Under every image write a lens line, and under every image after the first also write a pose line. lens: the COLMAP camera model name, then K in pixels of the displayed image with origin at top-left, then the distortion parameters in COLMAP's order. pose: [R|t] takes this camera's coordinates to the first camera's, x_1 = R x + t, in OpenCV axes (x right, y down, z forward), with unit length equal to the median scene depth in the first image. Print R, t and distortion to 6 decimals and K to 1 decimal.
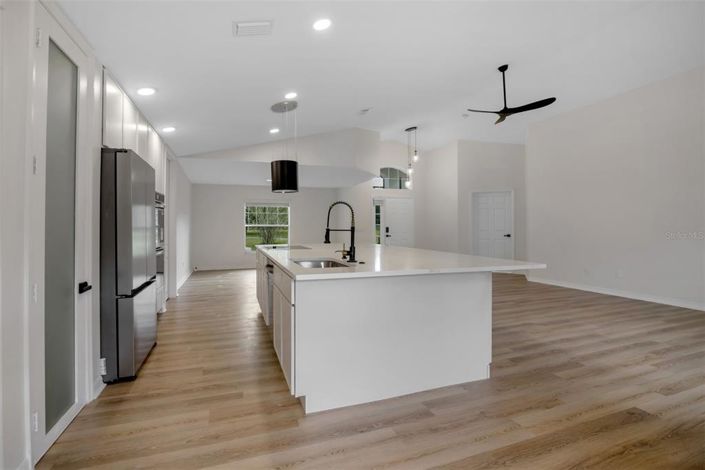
lens RADIAL K [[330.6, 0, 352.8], [0, 330.6, 225.4], [0, 0, 1]] dist [-0.002901, -0.000239]
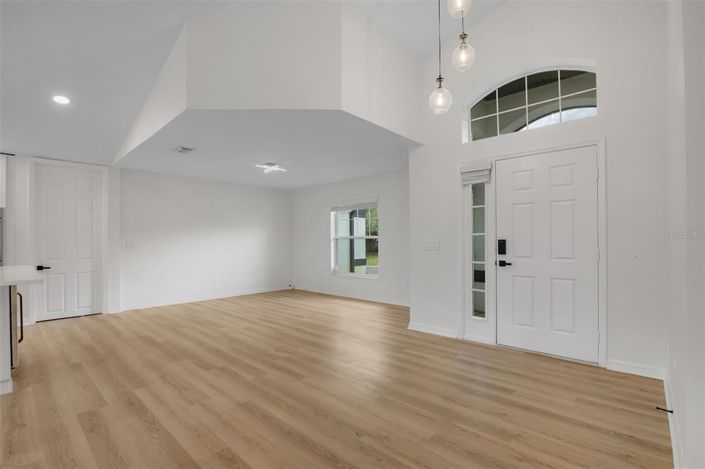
lens RADIAL K [[323.5, 0, 355.5], [0, 323.5, 240.5], [0, 0, 1]] dist [-0.008497, 0.000190]
pose [[0.443767, 0.001543, -0.896141, 1.091812], [0.010532, 0.999920, 0.006937, 0.007783], [0.896080, -0.012516, 0.443715, 2.153821]]
